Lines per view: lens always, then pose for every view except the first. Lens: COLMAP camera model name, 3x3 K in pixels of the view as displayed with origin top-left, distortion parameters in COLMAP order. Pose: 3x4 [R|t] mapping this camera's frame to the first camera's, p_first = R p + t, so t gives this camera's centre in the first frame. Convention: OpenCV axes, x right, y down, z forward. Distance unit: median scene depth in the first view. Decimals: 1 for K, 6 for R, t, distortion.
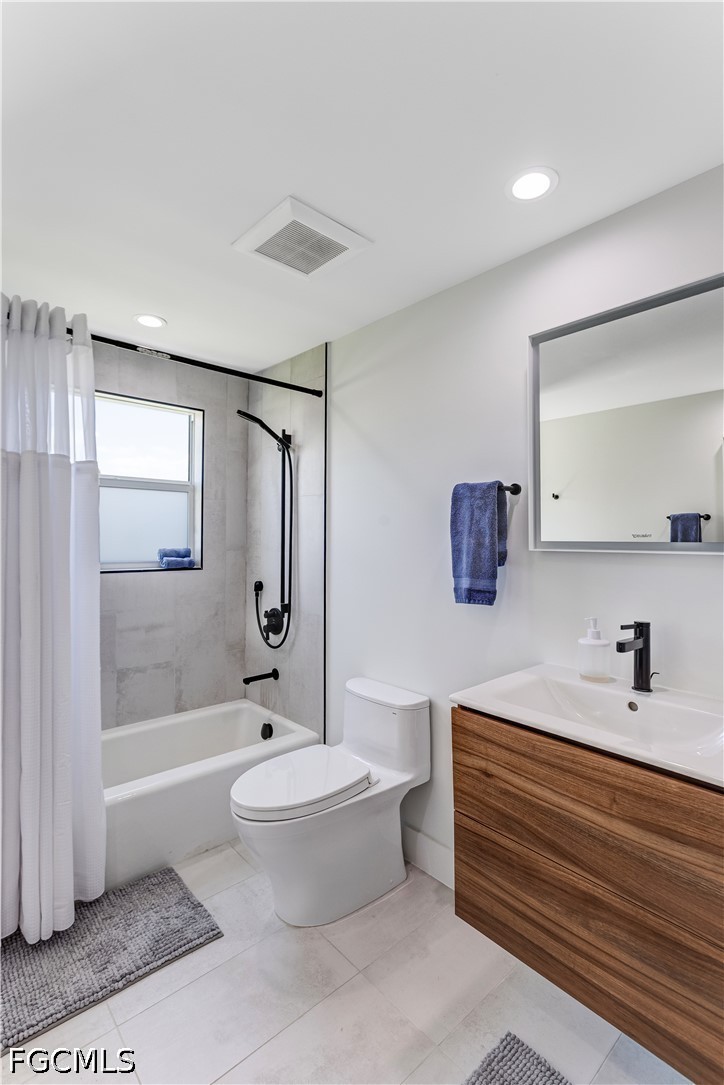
lens RADIAL K [[494.9, 0, 357.5], [0, 494.9, 523.2], [0, 0, 1]] dist [0.003461, -0.001406]
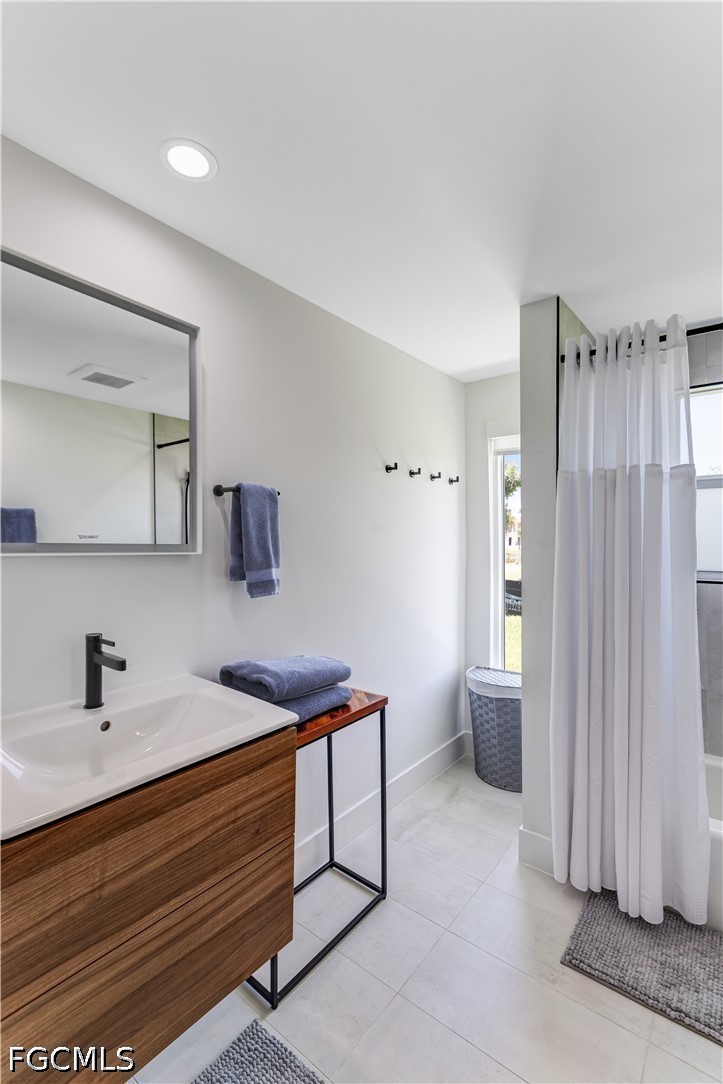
lens RADIAL K [[480.8, 0, 350.2], [0, 480.8, 538.9], [0, 0, 1]] dist [0.001039, -0.000205]
pose [[0.192985, -0.008291, -0.981167, 0.251580], [0.024311, 0.999698, -0.003666, 0.006656], [0.980900, -0.023145, 0.193129, 0.188783]]
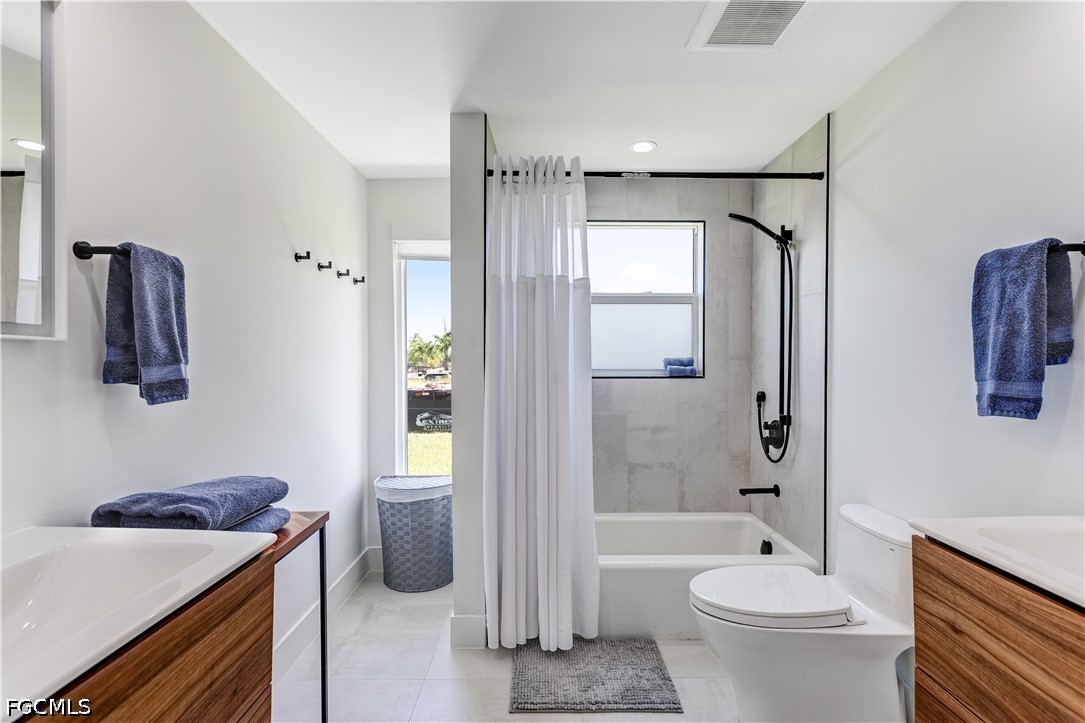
lens RADIAL K [[494.2, 0, 545.3], [0, 494.2, 357.9], [0, 0, 1]] dist [-0.000867, -0.000399]
pose [[0.759341, -0.005237, -0.650672, 0.174561], [0.022964, 0.999560, 0.018753, 0.044164], [0.650288, -0.029182, 0.759127, 0.028815]]
